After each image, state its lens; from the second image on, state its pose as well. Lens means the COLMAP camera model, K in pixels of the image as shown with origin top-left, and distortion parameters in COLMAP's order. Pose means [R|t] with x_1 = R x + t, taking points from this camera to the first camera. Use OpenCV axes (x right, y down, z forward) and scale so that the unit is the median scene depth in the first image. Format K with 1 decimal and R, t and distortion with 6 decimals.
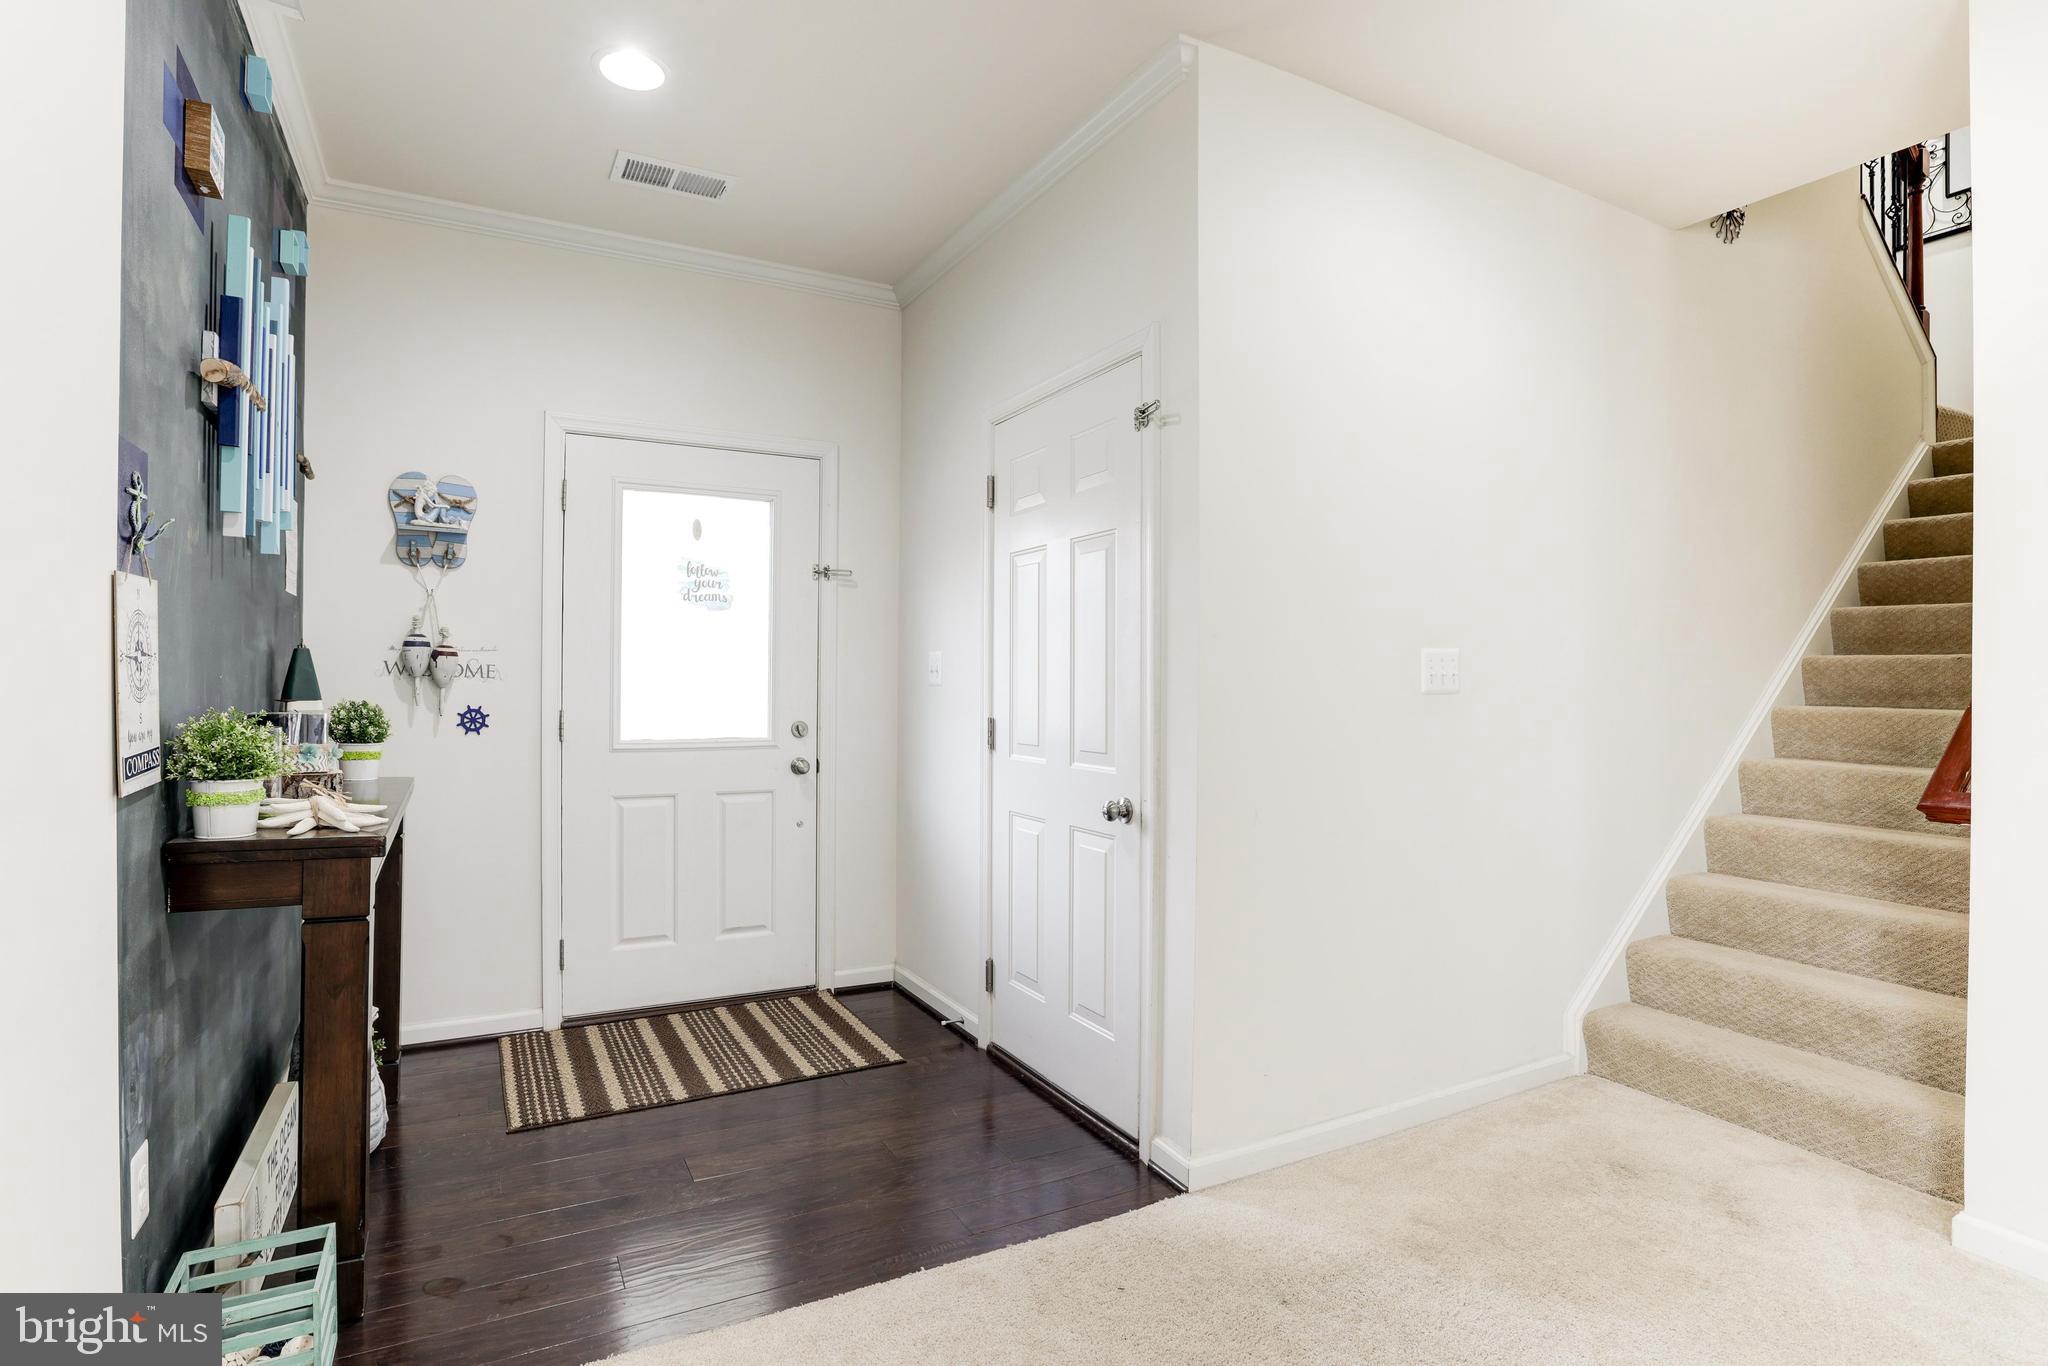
lens RADIAL K [[987.9, 0, 1009.2], [0, 987.9, 677.0], [0, 0, 1]] dist [0.002137, 0.000182]
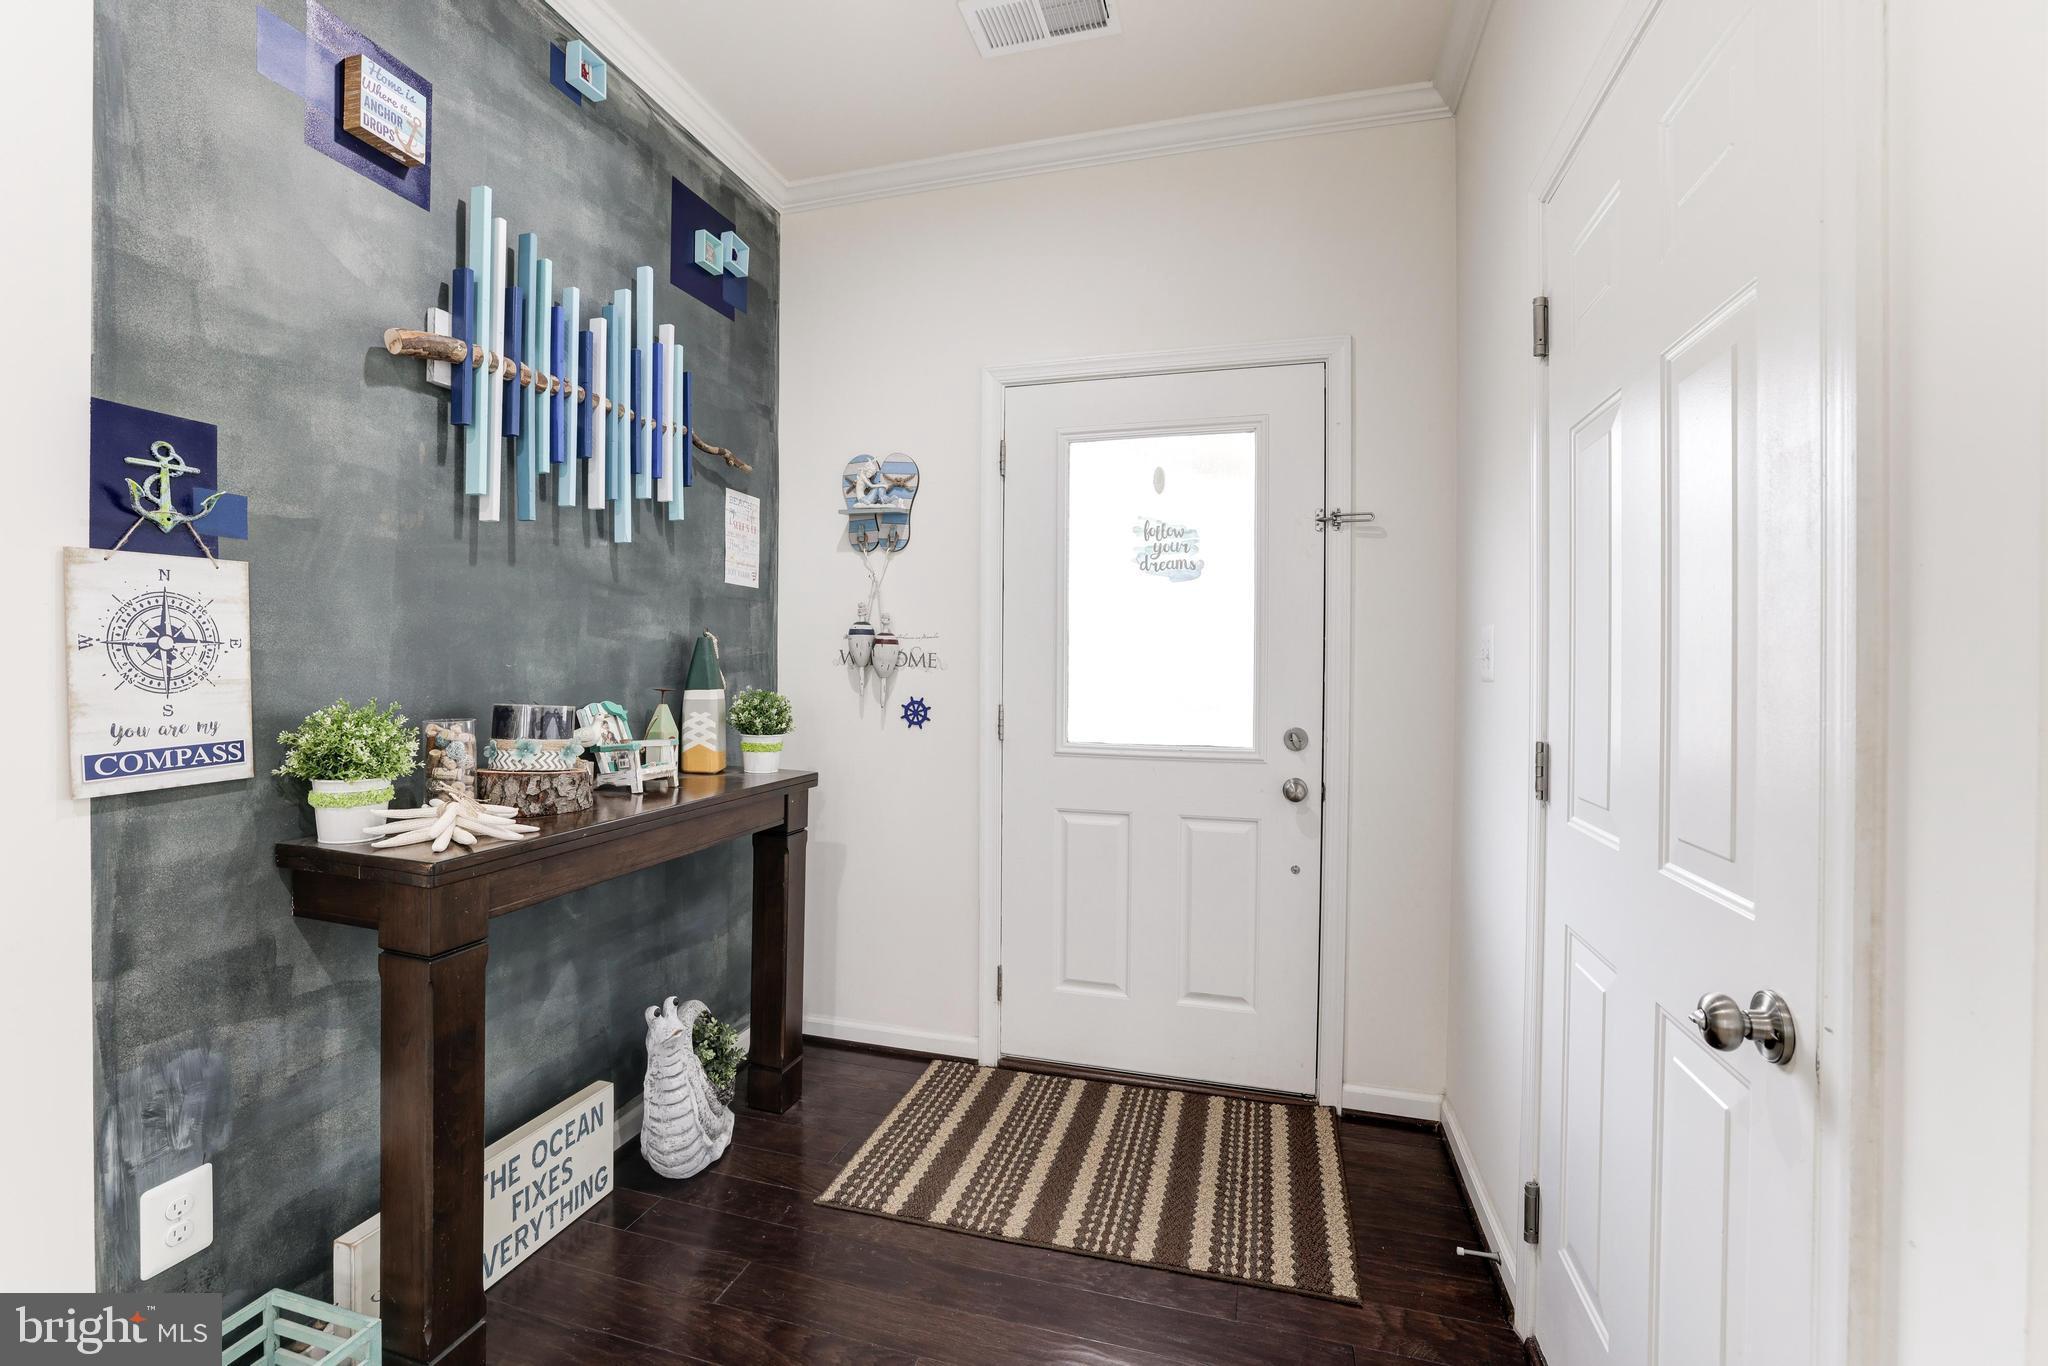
lens RADIAL K [[886.5, 0, 1031.6], [0, 886.5, 668.9], [0, 0, 1]] dist [-0.034836, 0.006518]
pose [[0.718258, 0.002155, -0.695774, 0.116993], [-0.001530, 0.999998, 0.001518, 0.000949], [0.695776, -0.000026, 0.718259, 0.473162]]
